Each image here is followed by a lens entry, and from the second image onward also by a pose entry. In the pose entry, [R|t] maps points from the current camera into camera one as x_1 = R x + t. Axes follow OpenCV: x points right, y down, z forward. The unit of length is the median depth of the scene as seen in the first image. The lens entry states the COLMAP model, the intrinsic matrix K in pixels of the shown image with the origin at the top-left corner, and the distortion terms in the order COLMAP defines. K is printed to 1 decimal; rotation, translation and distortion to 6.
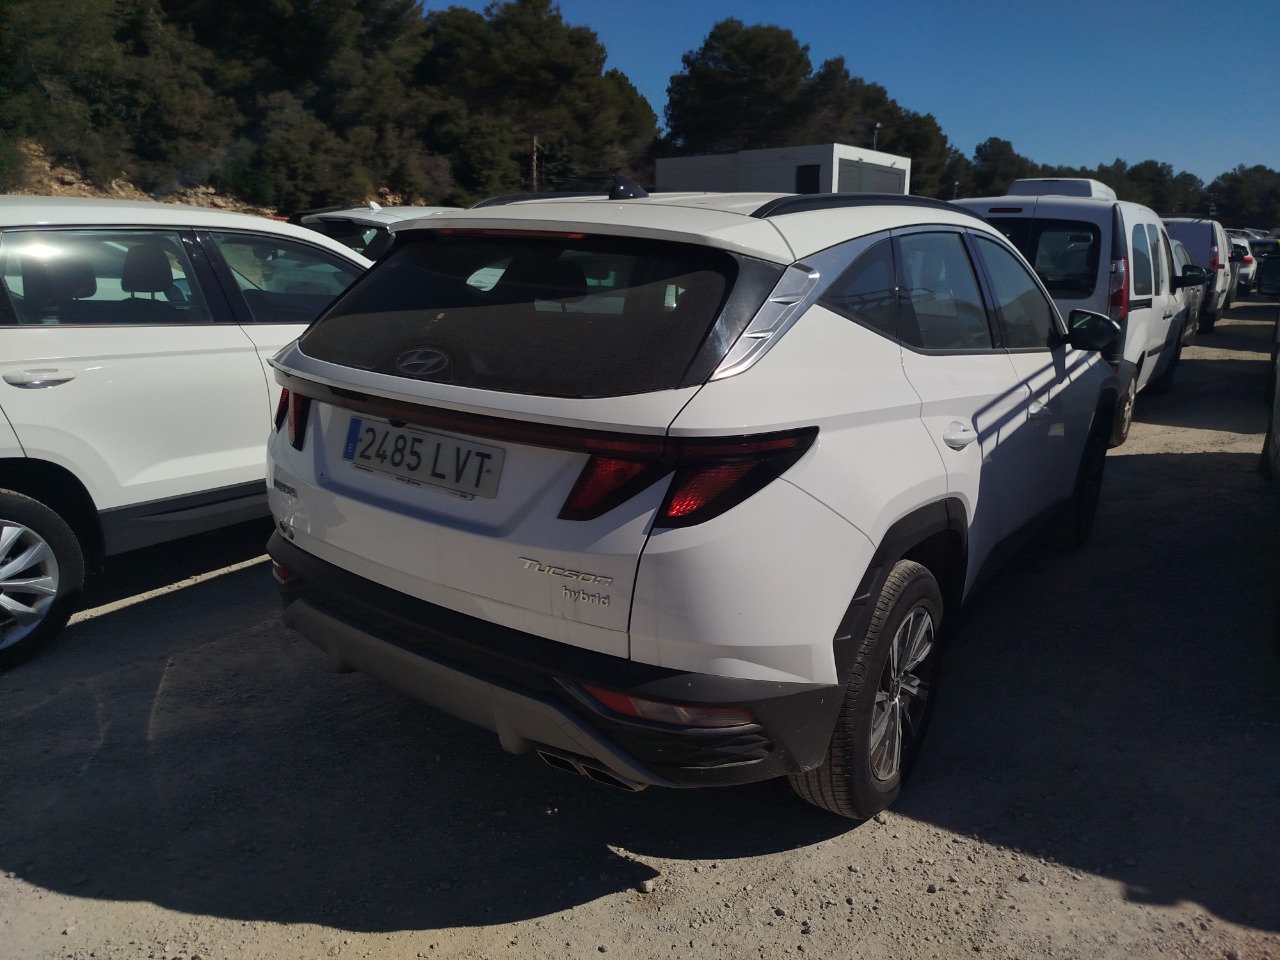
lens RADIAL K [[876.7, 0, 645.6], [0, 876.7, 477.8], [0, 0, 1]] dist [0.076068, -0.049029]
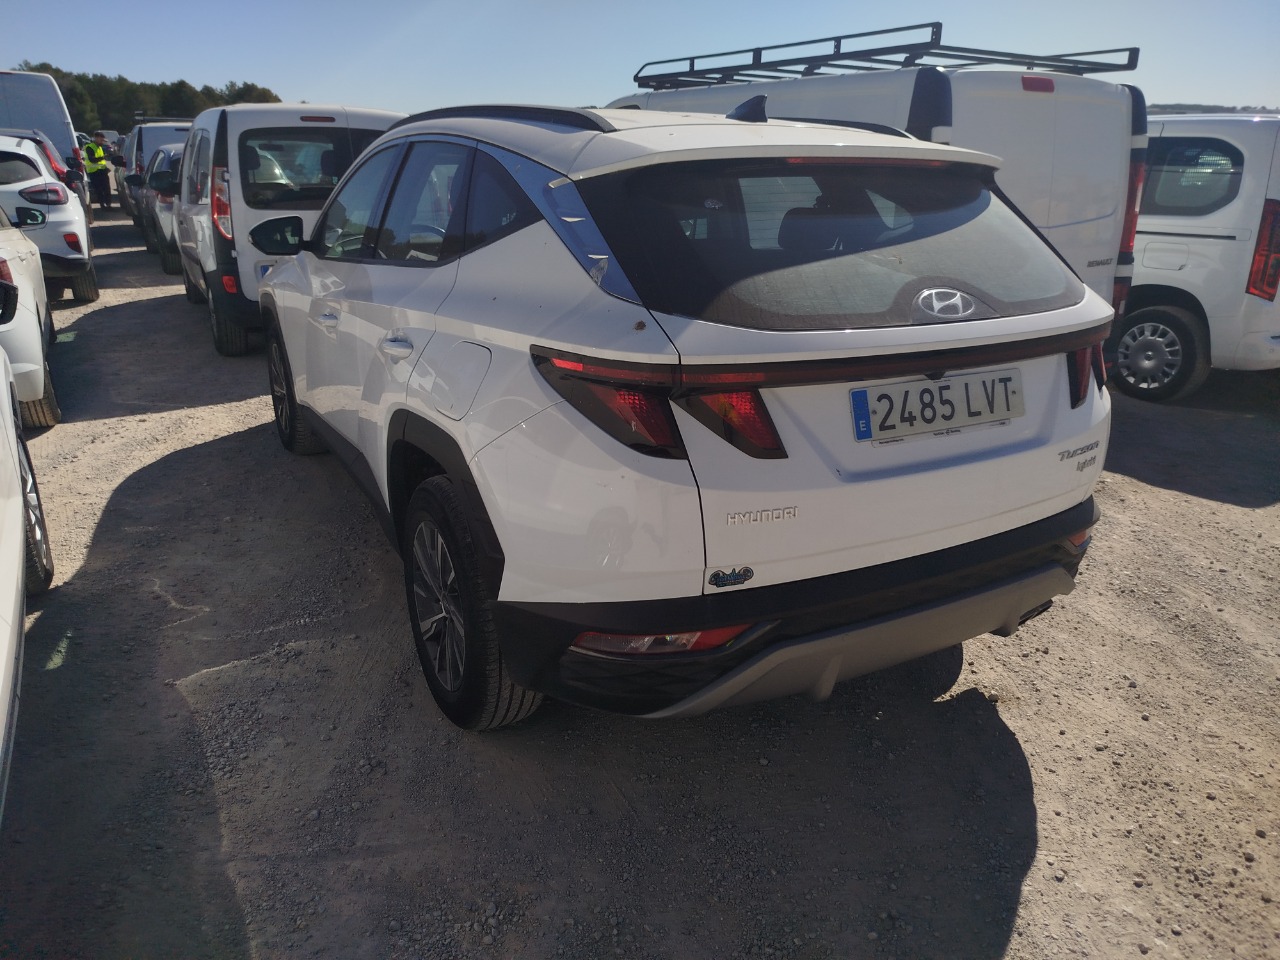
lens RADIAL K [[876.7, 0, 645.6], [0, 876.7, 477.8], [0, 0, 1]] dist [0.076068, -0.049029]
pose [[0.439987, -0.318397, 0.839664, -1.200148], [0.234493, 0.943328, 0.234831, -0.243823], [-0.866848, 0.093572, 0.489714, 0.808011]]
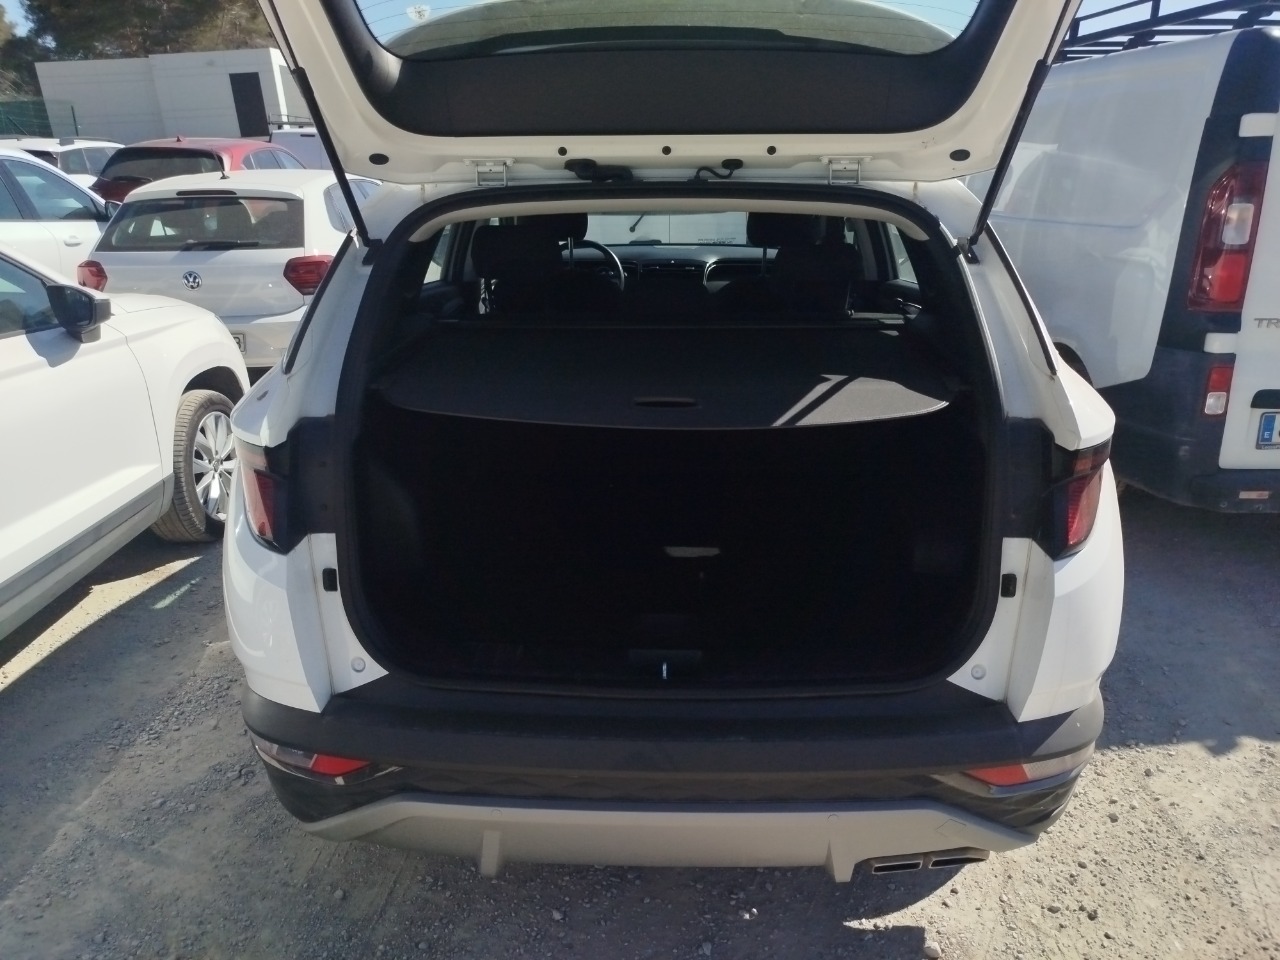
lens RADIAL K [[876.7, 0, 645.6], [0, 876.7, 477.8], [0, 0, 1]] dist [0.076068, -0.049029]
pose [[0.838840, -0.219945, 0.497968, -0.589254], [0.177283, 0.975252, 0.132117, -0.162684], [-0.514703, -0.022544, 0.857072, 0.416021]]
